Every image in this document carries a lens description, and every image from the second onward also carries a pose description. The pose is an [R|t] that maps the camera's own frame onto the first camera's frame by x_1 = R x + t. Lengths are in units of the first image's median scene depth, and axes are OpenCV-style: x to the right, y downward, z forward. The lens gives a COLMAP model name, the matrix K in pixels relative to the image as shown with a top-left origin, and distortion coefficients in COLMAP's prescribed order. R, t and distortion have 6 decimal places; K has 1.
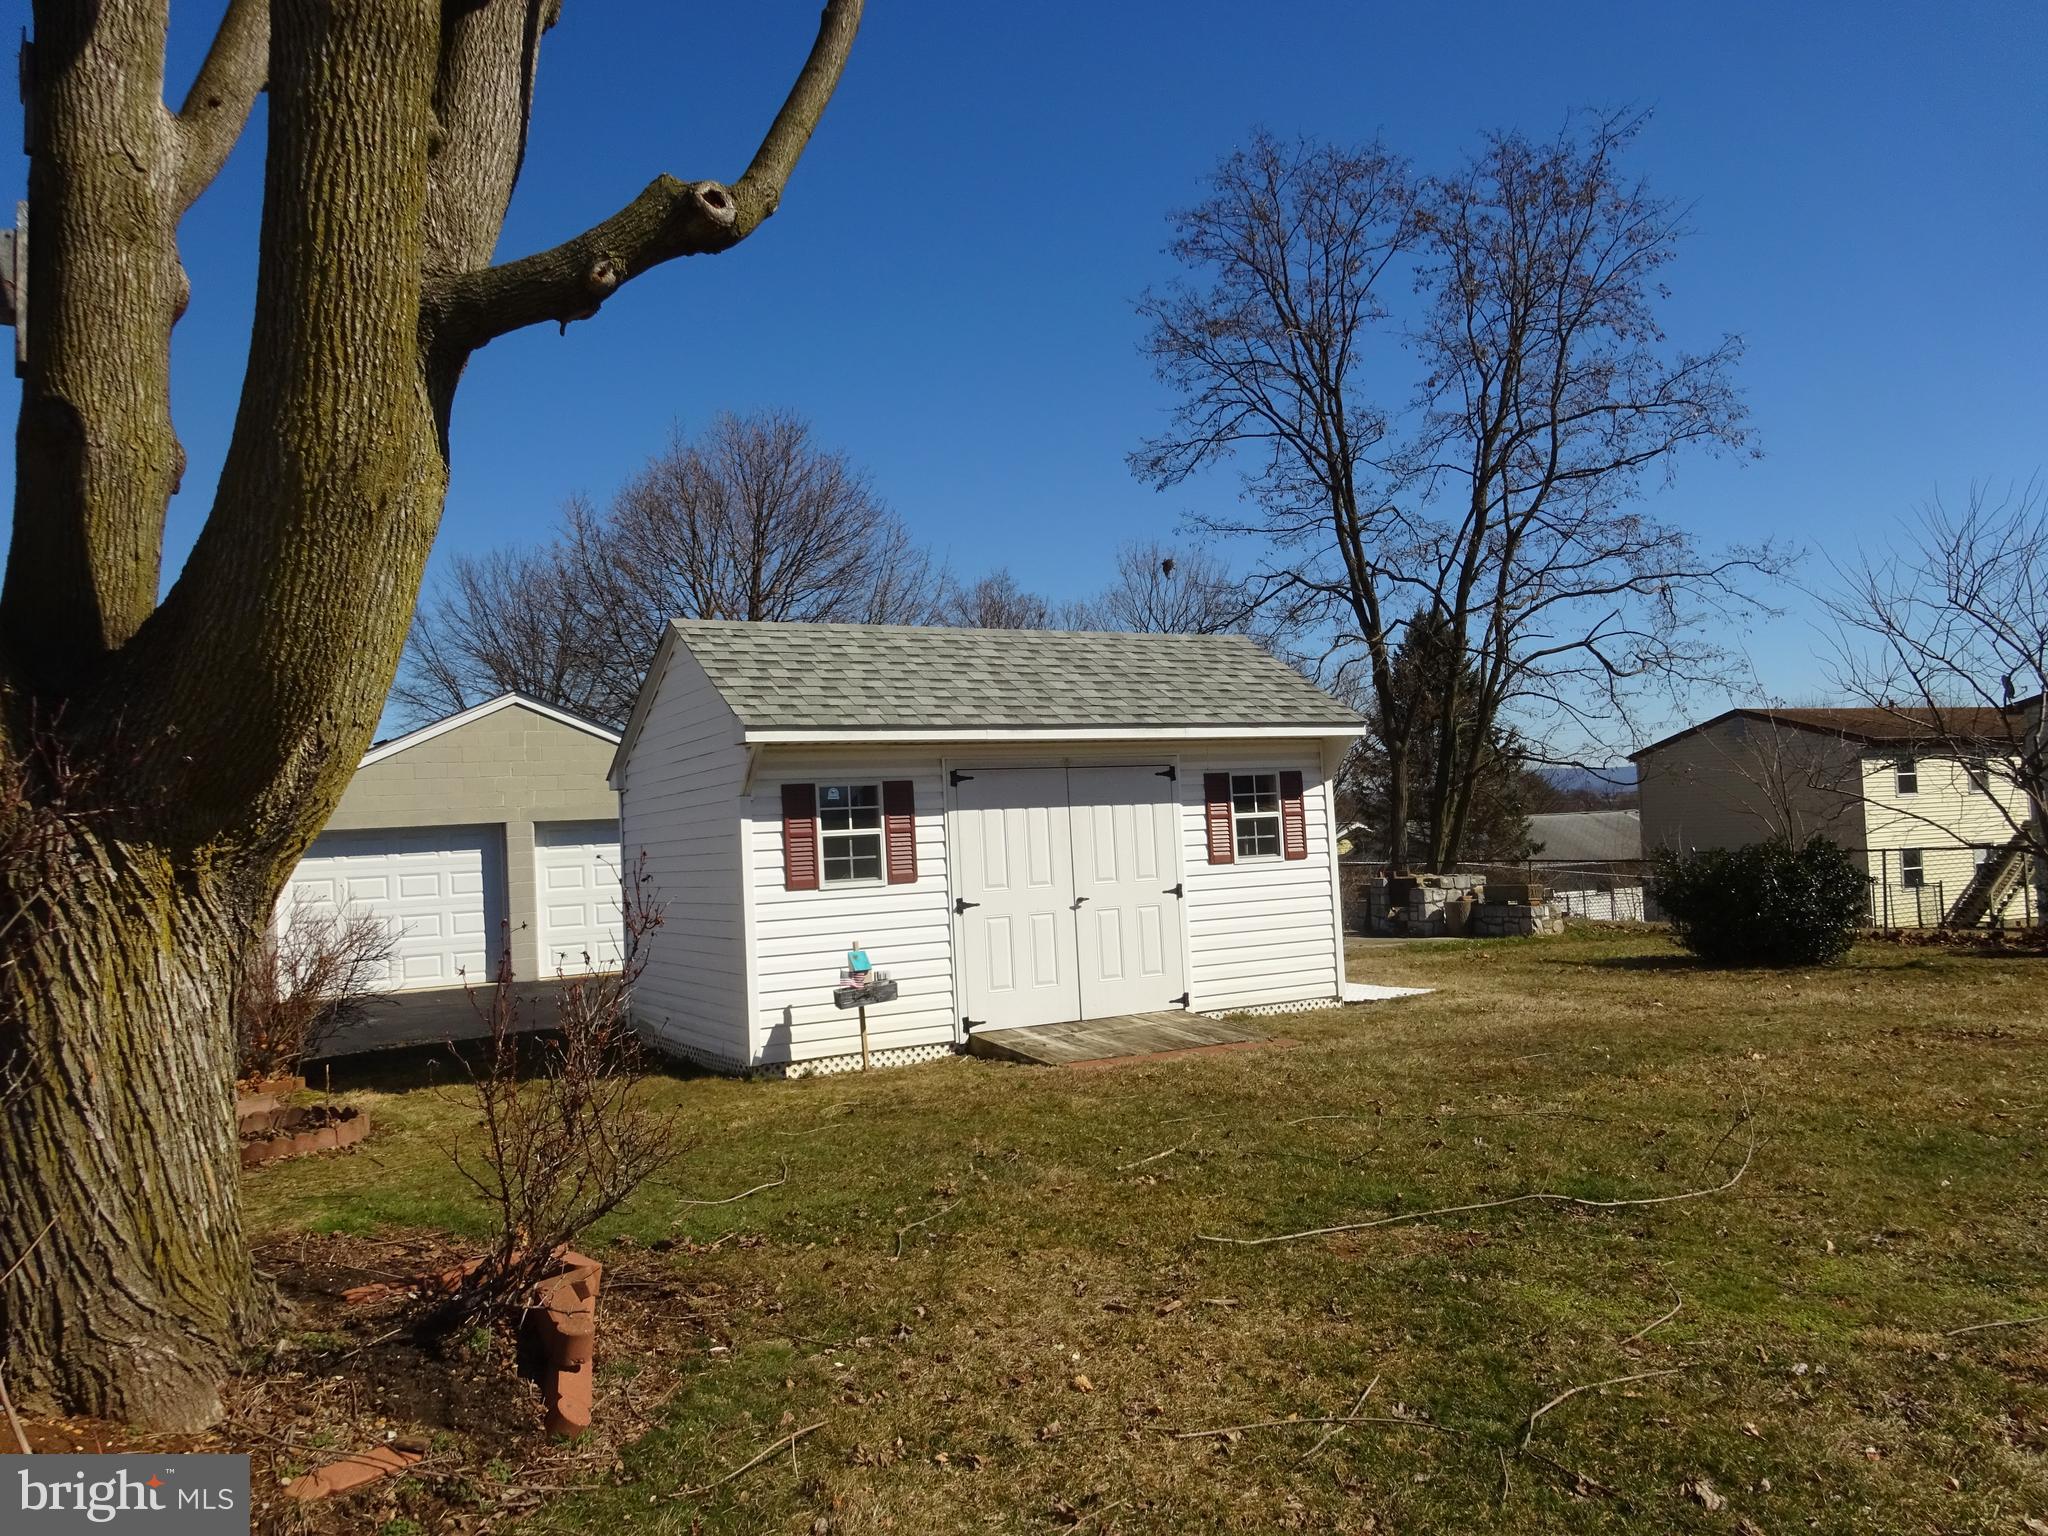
lens RADIAL K [[1507.1, 0, 1018.5], [0, 1507.1, 769.3], [0, 0, 1]] dist [0.007064, -0.006116]
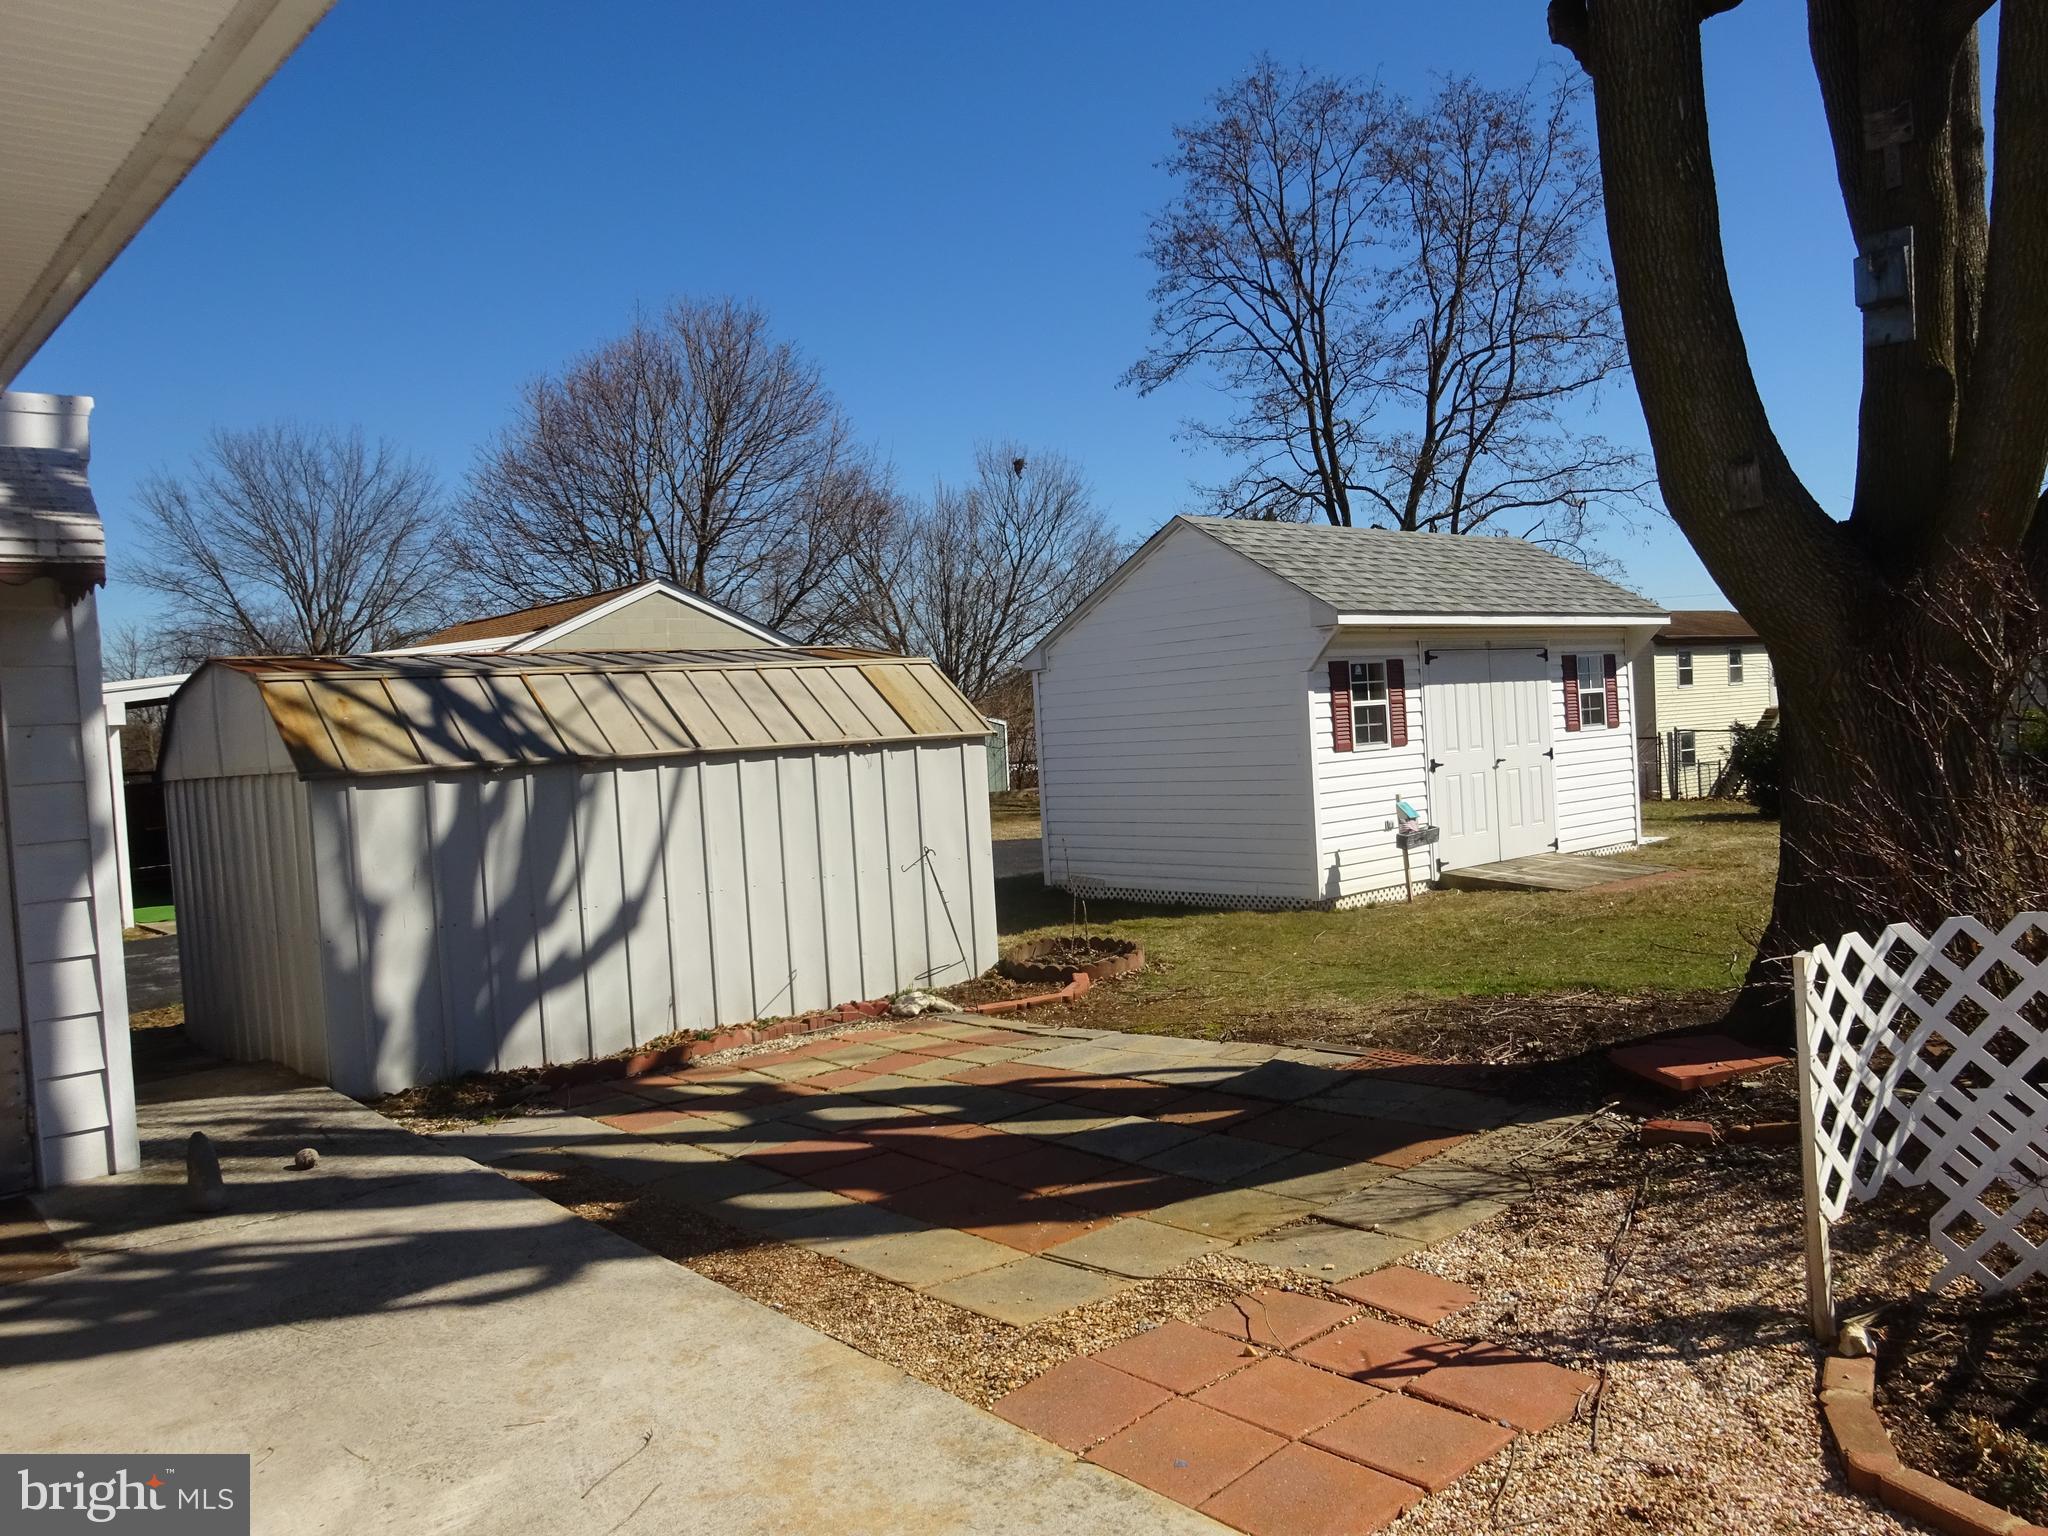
lens RADIAL K [[1507.1, 0, 1018.5], [0, 1507.1, 769.3], [0, 0, 1]] dist [0.007064, -0.006116]
pose [[0.978517, -0.012579, 0.205783, -0.597410], [-0.001334, 0.997730, 0.067328, 0.014151], [-0.206163, -0.066156, 0.976279, -0.088027]]
